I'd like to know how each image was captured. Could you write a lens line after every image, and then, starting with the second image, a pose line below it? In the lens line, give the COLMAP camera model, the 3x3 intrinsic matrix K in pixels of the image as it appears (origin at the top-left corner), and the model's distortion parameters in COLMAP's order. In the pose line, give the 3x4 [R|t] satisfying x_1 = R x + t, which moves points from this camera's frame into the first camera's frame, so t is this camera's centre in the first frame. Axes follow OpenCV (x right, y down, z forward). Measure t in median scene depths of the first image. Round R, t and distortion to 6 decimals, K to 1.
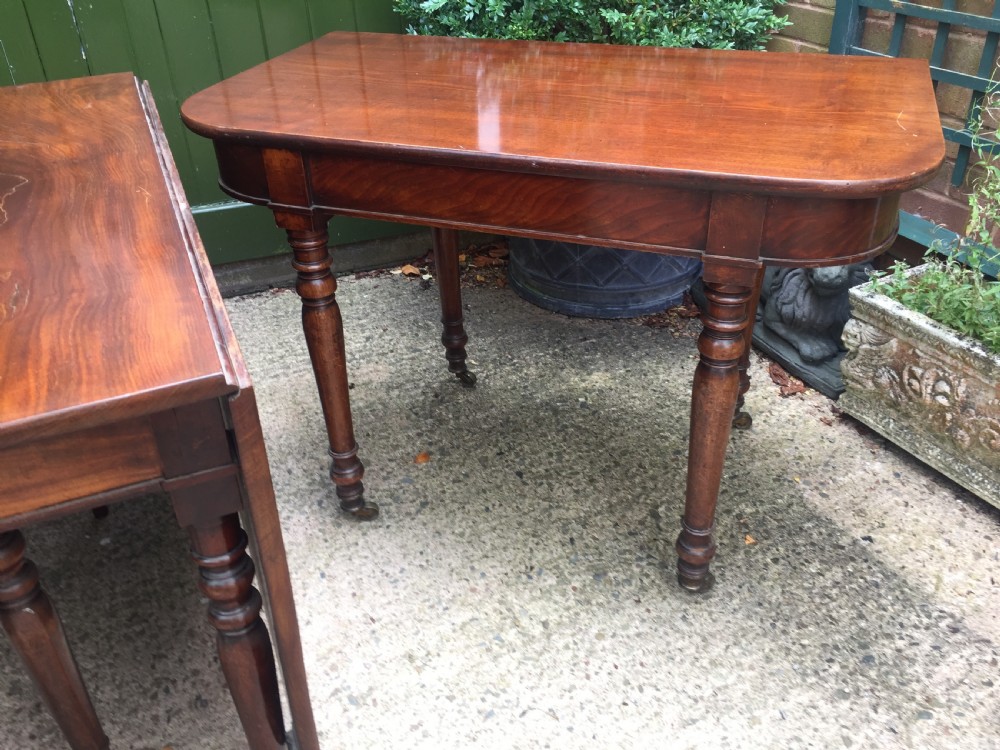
lens RADIAL K [[855.9, 0, 507.5], [0, 855.9, 374.7], [0, 0, 1]] dist [0.077199, -0.108853]
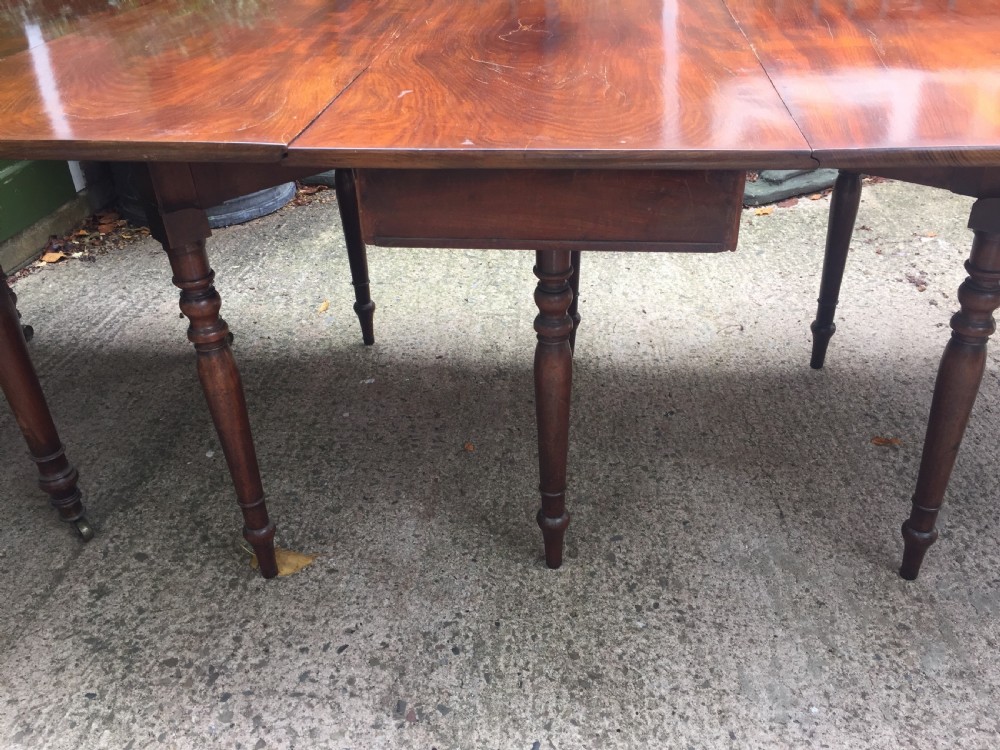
lens RADIAL K [[855.9, 0, 508.2], [0, 855.9, 369.2], [0, 0, 1]] dist [0.077199, -0.108853]
pose [[0.504005, -0.443411, 0.741193, -0.985481], [0.480876, 0.856910, 0.185646, 0.082435], [-0.717452, 0.262855, 0.645112, 0.033683]]
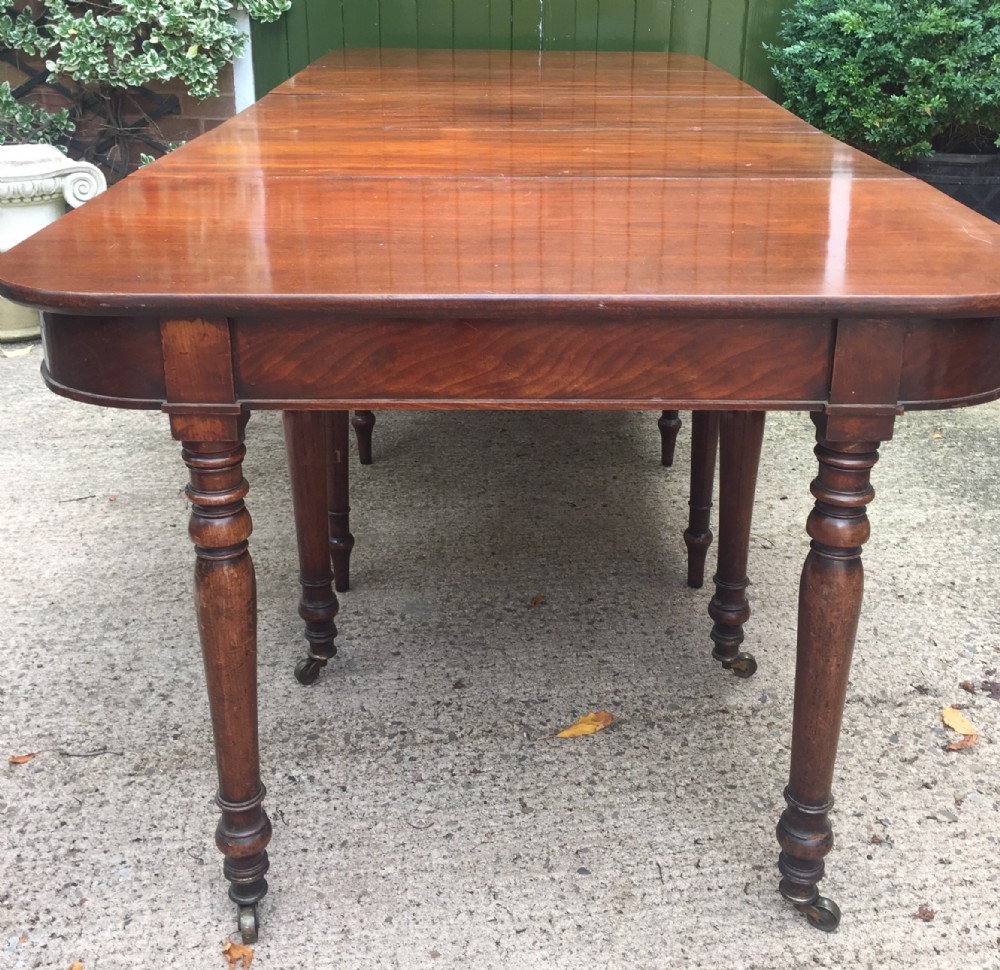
lens RADIAL K [[1203.7, 0, 515.0], [0, 1203.7, 401.8], [0, 0, 1]] dist [0.045098, 0.000000]
pose [[0.915442, 0.181351, -0.359273, 0.323591], [-0.249933, 0.955884, -0.154336, 0.547284], [0.315434, 0.231080, 0.920382, -0.826853]]
